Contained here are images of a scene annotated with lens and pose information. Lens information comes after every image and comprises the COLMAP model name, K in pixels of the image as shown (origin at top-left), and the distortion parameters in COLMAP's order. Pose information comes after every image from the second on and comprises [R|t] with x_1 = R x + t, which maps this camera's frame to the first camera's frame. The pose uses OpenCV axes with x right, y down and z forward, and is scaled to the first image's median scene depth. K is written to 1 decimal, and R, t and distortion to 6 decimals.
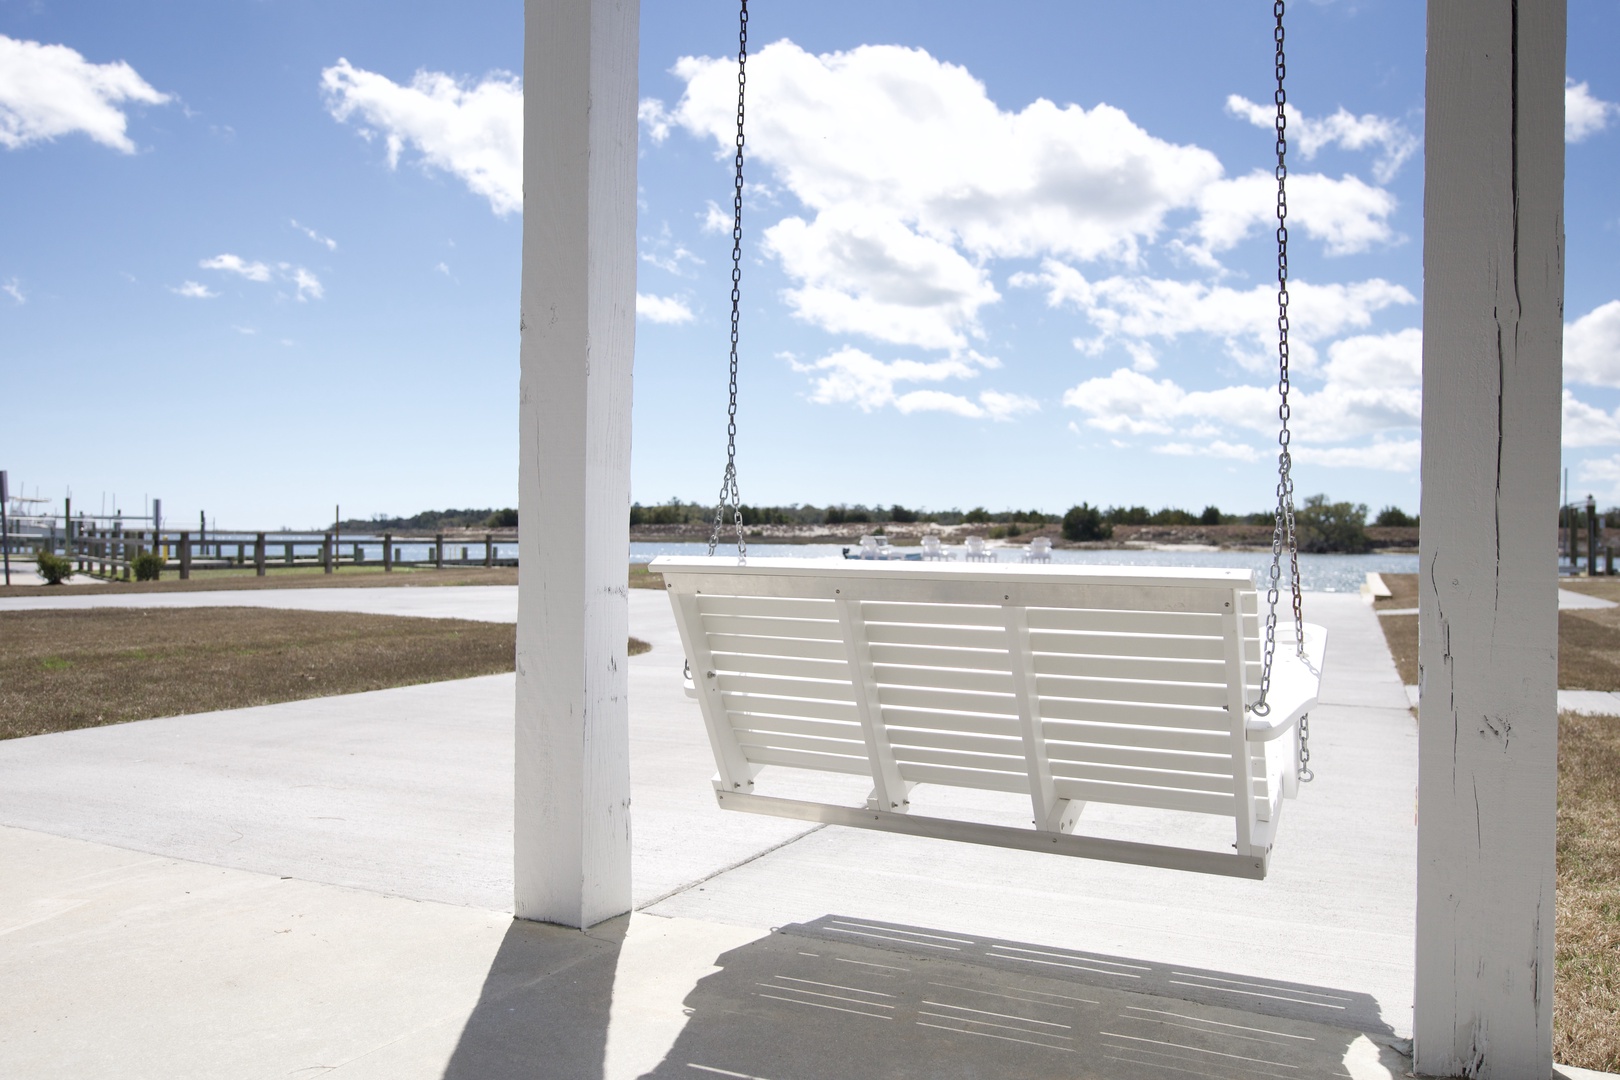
lens RADIAL K [[1278.6, 0, 810.0], [0, 1278.6, 540.0], [0, 0, 1]] dist [-0.020330, 0.000790]
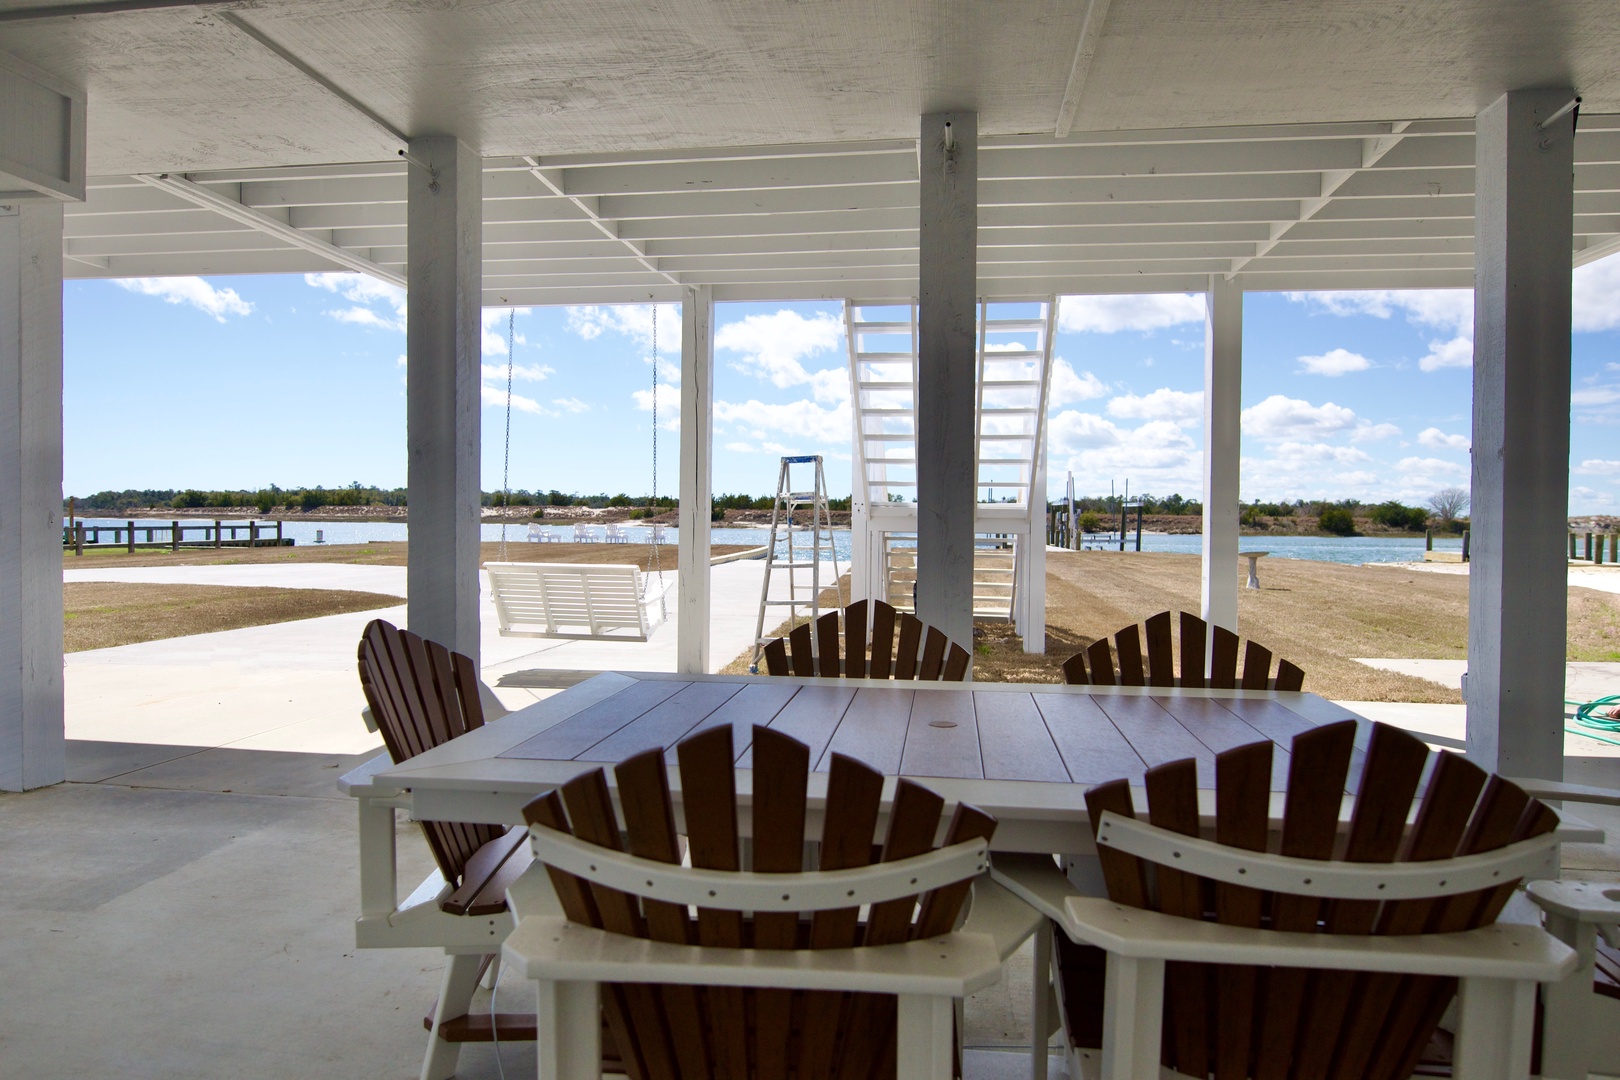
lens RADIAL K [[1278.6, 0, 810.0], [0, 1278.6, 540.0], [0, 0, 1]] dist [-0.020330, 0.000790]
pose [[0.965165, -0.009249, 0.261480, -0.015964], [0.002384, 0.999644, 0.026557, -0.013013], [-0.261632, -0.025009, 0.964844, -0.243838]]
